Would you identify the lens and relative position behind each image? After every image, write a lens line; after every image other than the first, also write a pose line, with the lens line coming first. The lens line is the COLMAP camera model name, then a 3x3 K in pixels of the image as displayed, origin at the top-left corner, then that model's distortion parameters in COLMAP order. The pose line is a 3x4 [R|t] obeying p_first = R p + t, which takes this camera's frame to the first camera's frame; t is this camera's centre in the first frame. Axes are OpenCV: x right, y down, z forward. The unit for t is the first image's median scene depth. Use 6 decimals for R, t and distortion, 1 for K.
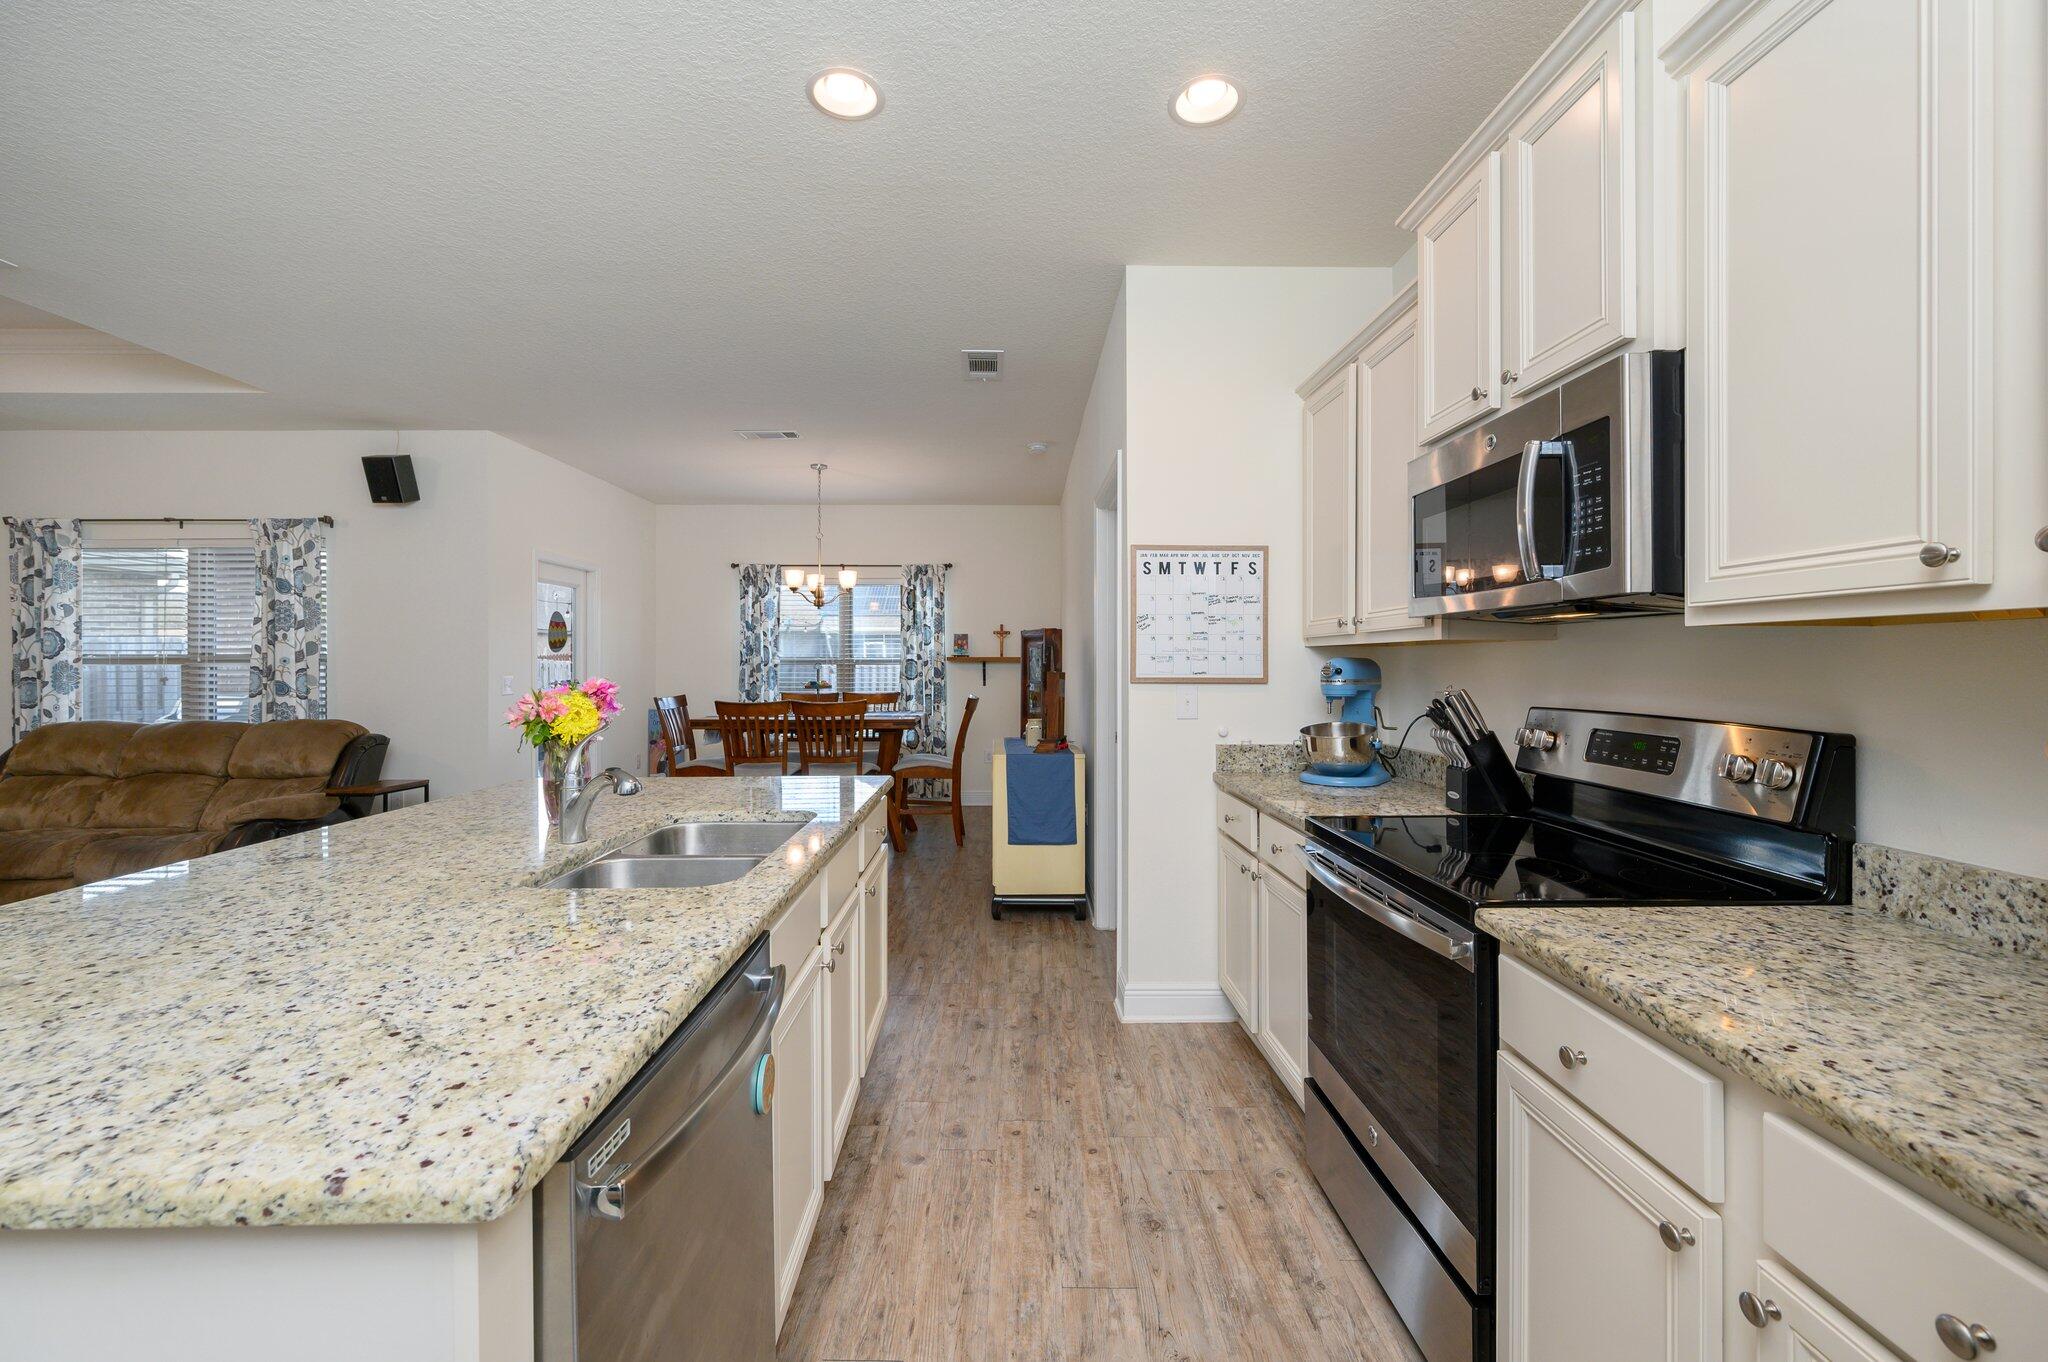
lens RADIAL K [[825.4, 0, 1013.1], [0, 825.4, 661.8], [0, 0, 1]] dist [-0.003611, 0.000634]
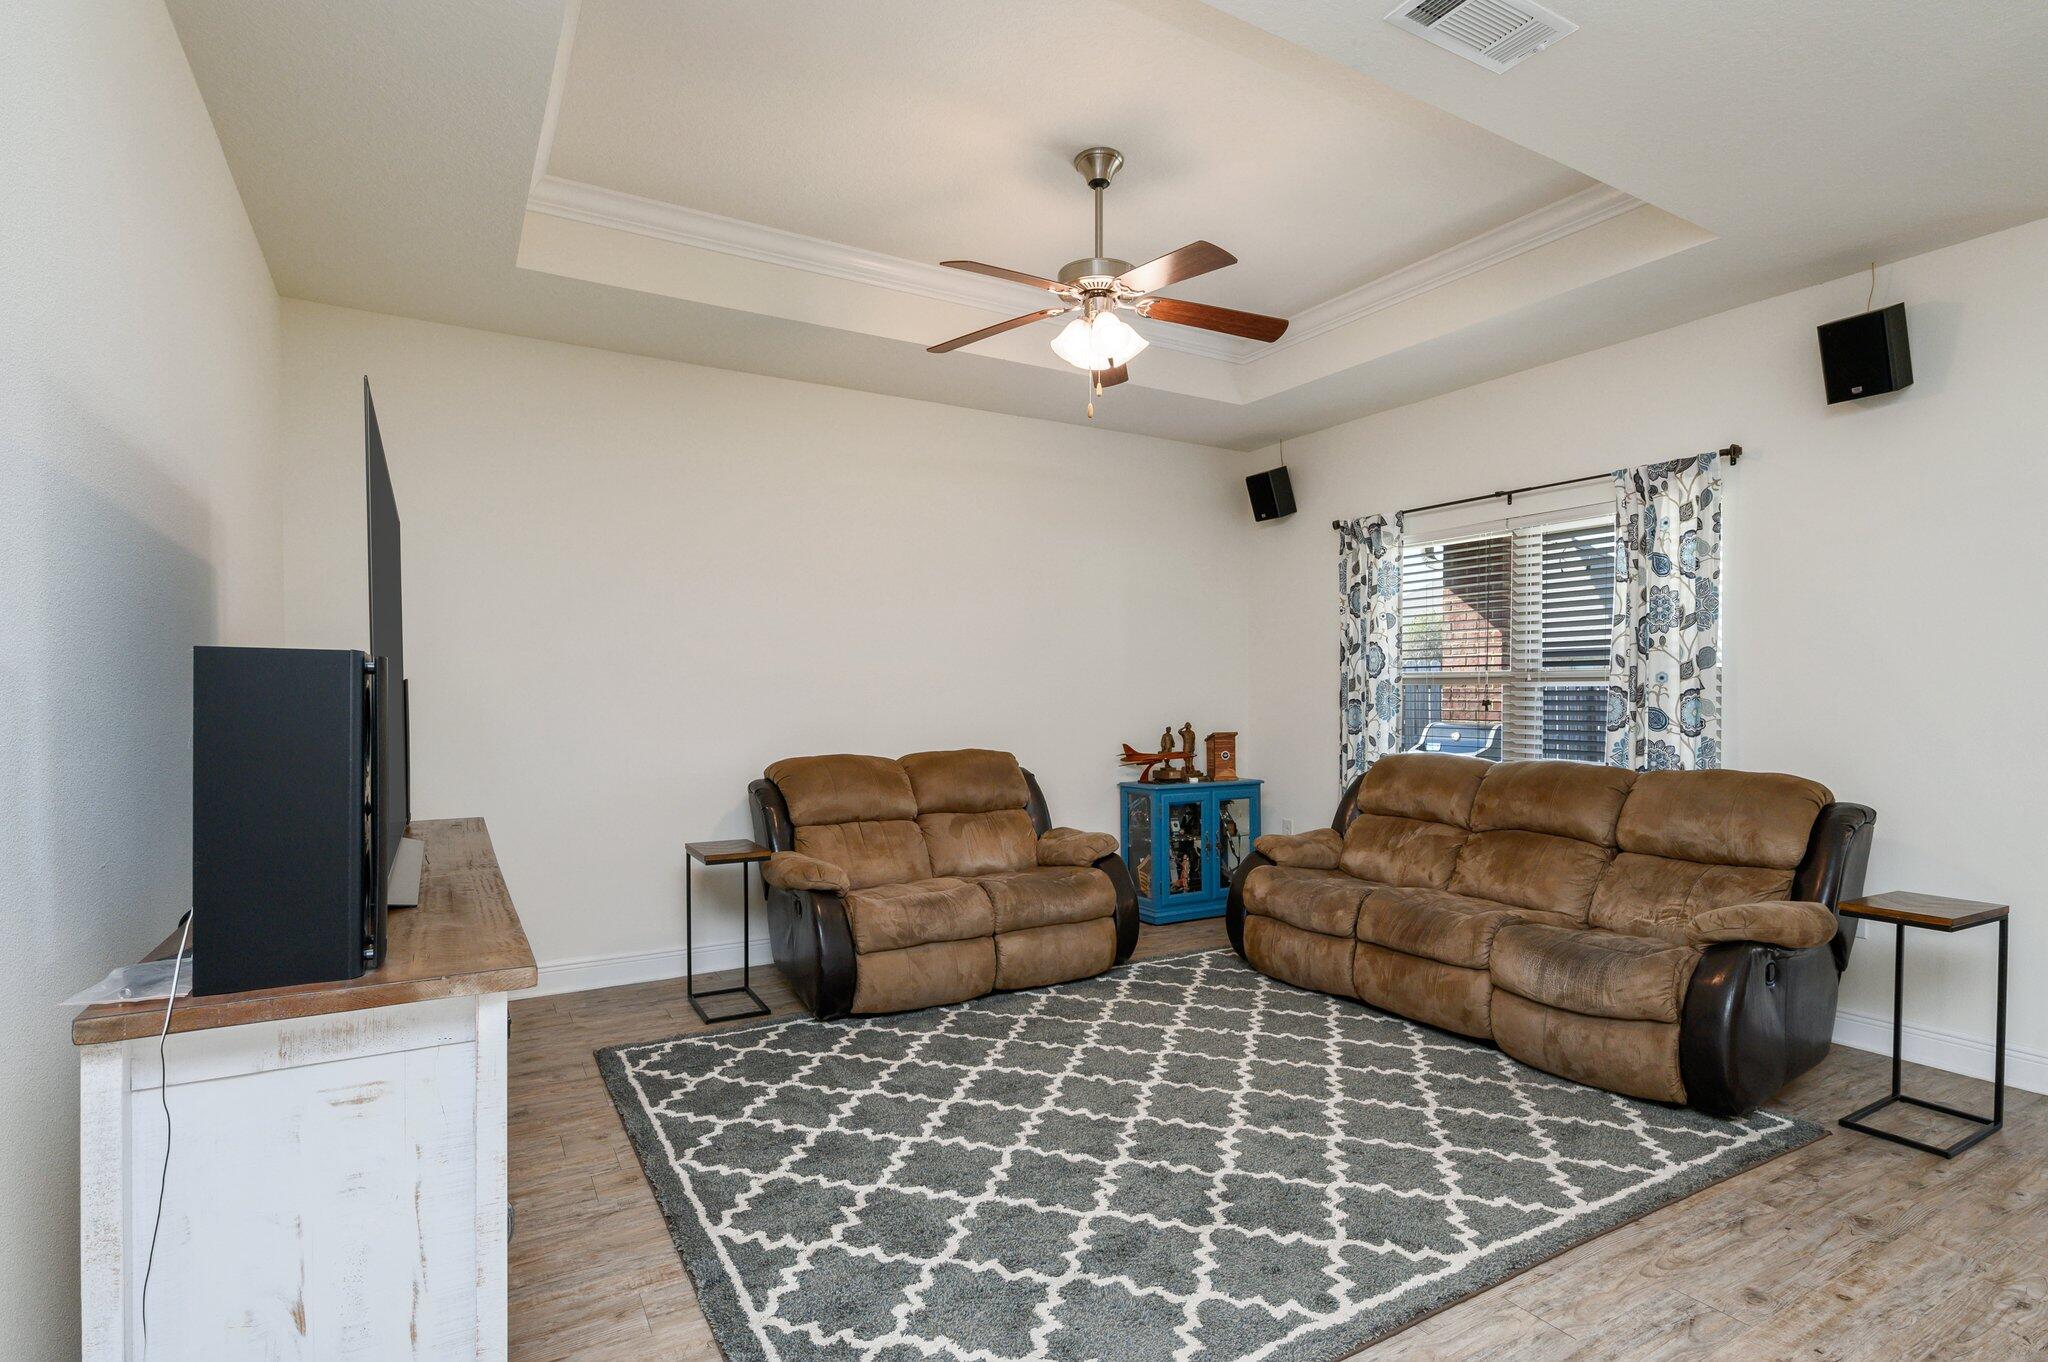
lens RADIAL K [[989.0, 0, 1042.9], [0, 989.0, 703.6], [0, 0, 1]] dist [0.003315, -0.000302]
pose [[0.520603, 0.011617, -0.853720, -0.464814], [-0.002972, 0.999926, 0.011794, 0.012078], [0.853794, -0.003603, 0.520599, 0.161281]]
